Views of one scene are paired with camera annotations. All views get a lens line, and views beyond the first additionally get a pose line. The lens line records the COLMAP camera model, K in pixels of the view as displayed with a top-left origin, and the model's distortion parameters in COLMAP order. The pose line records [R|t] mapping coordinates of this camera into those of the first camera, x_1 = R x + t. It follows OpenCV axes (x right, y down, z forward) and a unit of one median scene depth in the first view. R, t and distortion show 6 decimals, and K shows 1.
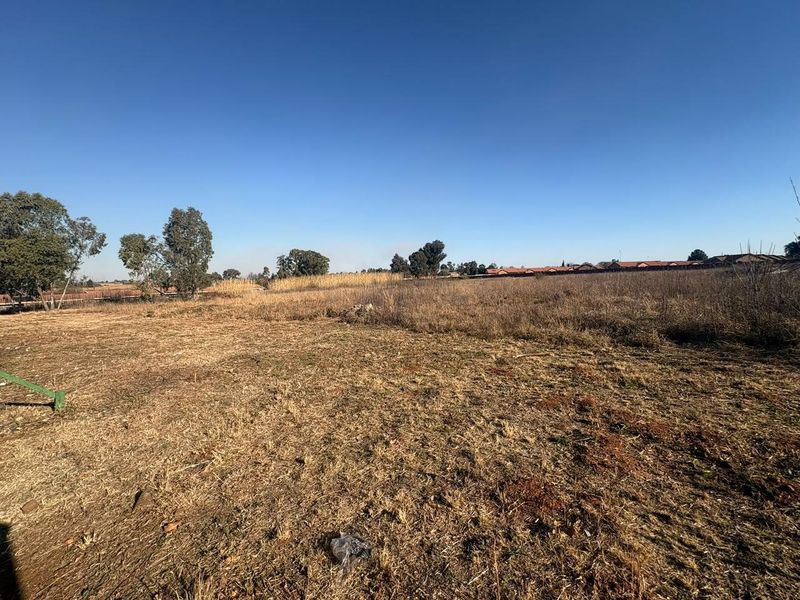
lens RADIAL K [[317.1, 0, 399.1], [0, 317.1, 299.2], [0, 0, 1]] dist [-0.001194, 0.000413]
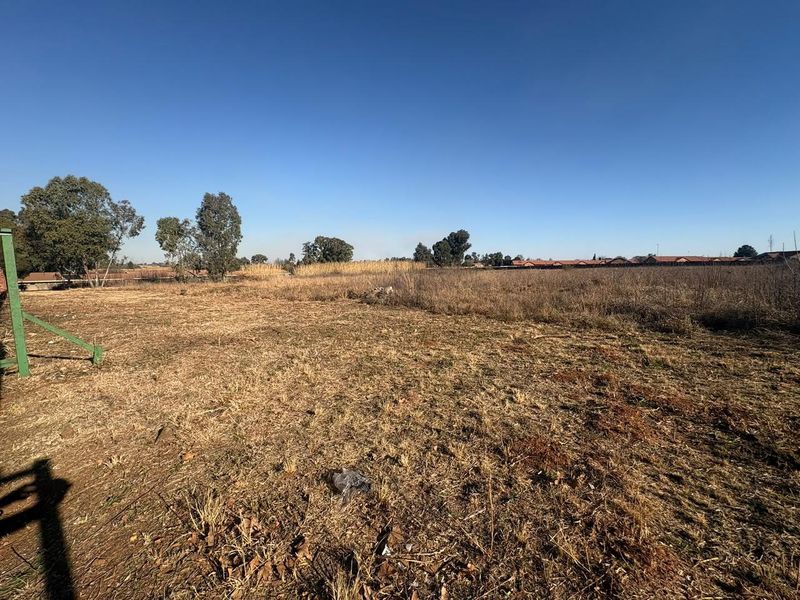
lens RADIAL K [[317.1, 0, 399.1], [0, 317.1, 299.2], [0, 0, 1]] dist [-0.001194, 0.000413]
pose [[0.997049, 0.032628, -0.069486, 0.024836], [-0.030331, 0.998966, 0.033858, 0.070740], [0.070519, -0.031651, 0.997008, 0.000605]]
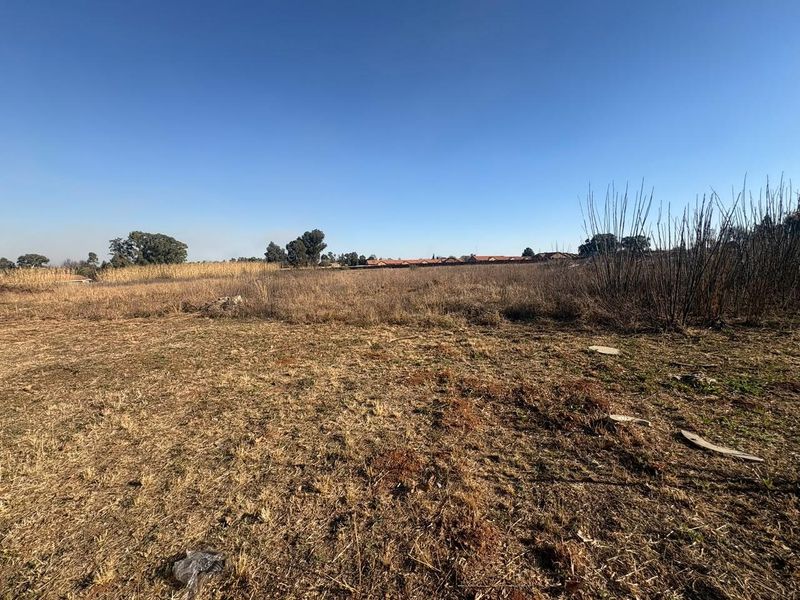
lens RADIAL K [[317.1, 0, 399.1], [0, 317.1, 299.2], [0, 0, 1]] dist [-0.001194, 0.000413]
pose [[0.932716, -0.026725, 0.359621, 0.031239], [0.016360, 0.999359, 0.031835, 0.012677], [-0.360241, -0.023810, 0.932555, -0.000917]]
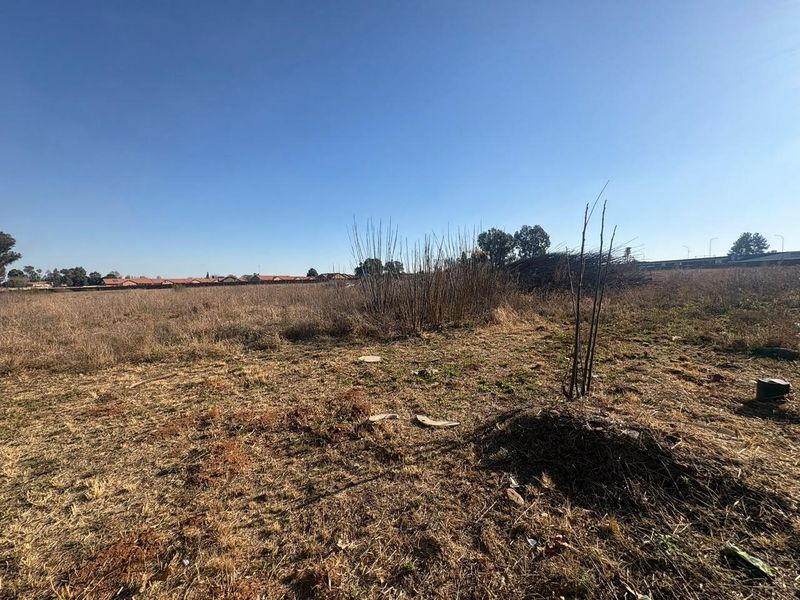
lens RADIAL K [[317.1, 0, 399.1], [0, 317.1, 299.2], [0, 0, 1]] dist [-0.001194, 0.000413]
pose [[0.525327, -0.027943, 0.850442, 0.075830], [0.060138, 0.998181, -0.004350, 0.007014], [-0.848773, 0.053429, 0.526052, -0.026273]]
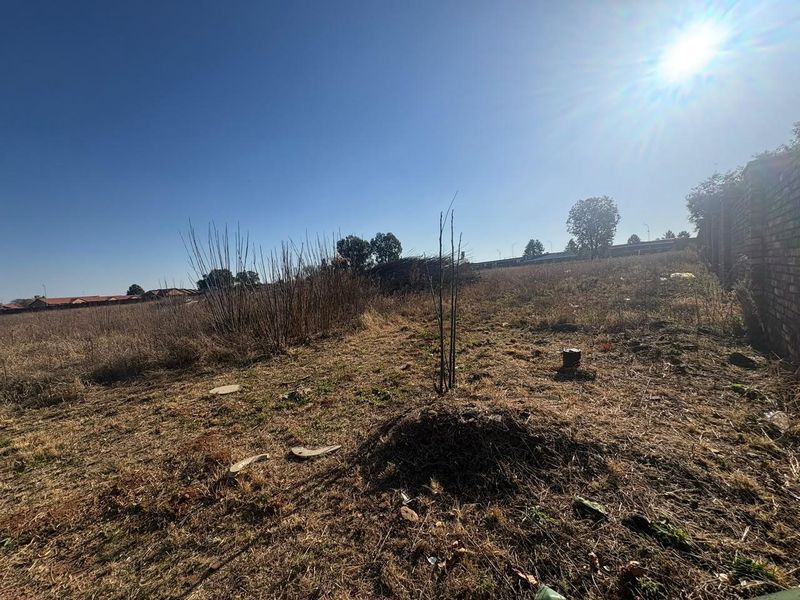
lens RADIAL K [[317.1, 0, 399.1], [0, 317.1, 299.2], [0, 0, 1]] dist [-0.001194, 0.000413]
pose [[0.126704, -0.036597, 0.991265, 0.129223], [0.143738, 0.989449, 0.018157, -0.004799], [-0.981471, 0.140182, 0.130627, 0.007273]]
